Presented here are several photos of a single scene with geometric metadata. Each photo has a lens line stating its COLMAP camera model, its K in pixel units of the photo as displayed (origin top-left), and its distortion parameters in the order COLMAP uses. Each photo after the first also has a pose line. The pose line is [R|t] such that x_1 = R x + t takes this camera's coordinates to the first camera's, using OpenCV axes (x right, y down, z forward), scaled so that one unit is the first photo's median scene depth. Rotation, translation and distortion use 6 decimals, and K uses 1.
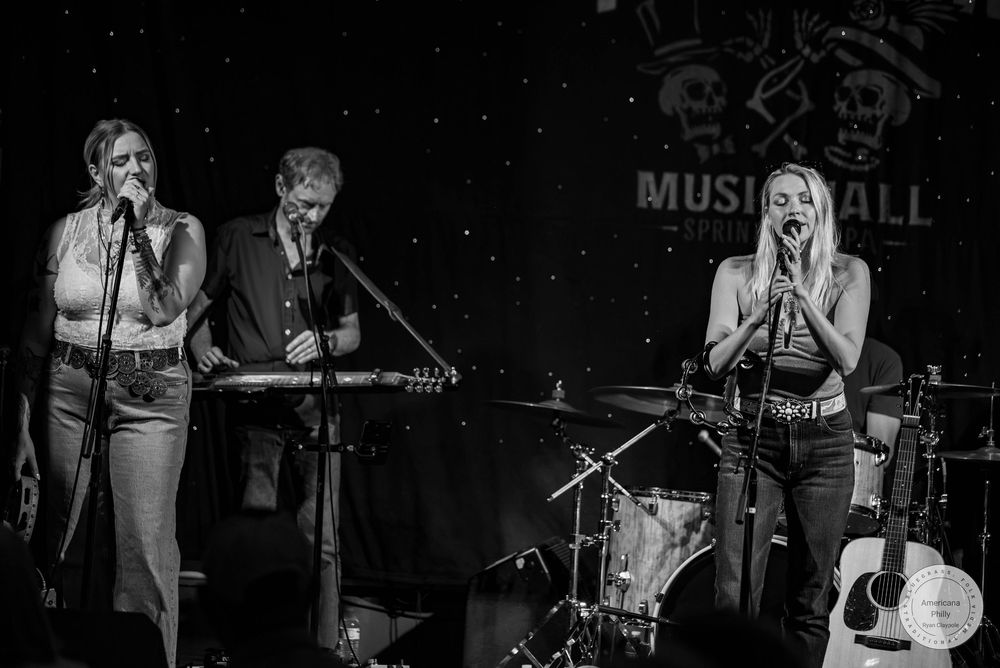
lens RADIAL K [[3363.1, 0, 490.1], [0, 3363.1, 335.8], [0, 0, 1]] dist [0.262654, 0.000000]
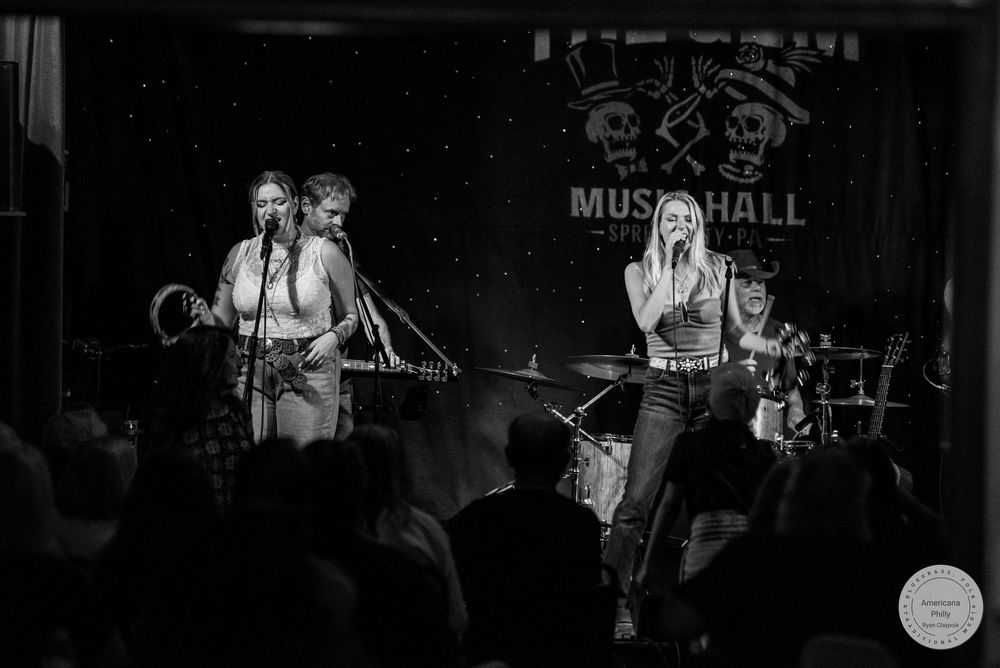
lens RADIAL K [[4927.8, 0, 496.6], [0, 4927.8, 356.6], [0, 0, 1]] dist [1.522776, 0.000000]
pose [[0.993984, -0.029220, 0.105557, -0.181347], [0.028309, 0.999548, 0.010123, -0.005292], [-0.105805, -0.007074, 0.994362, -0.835952]]
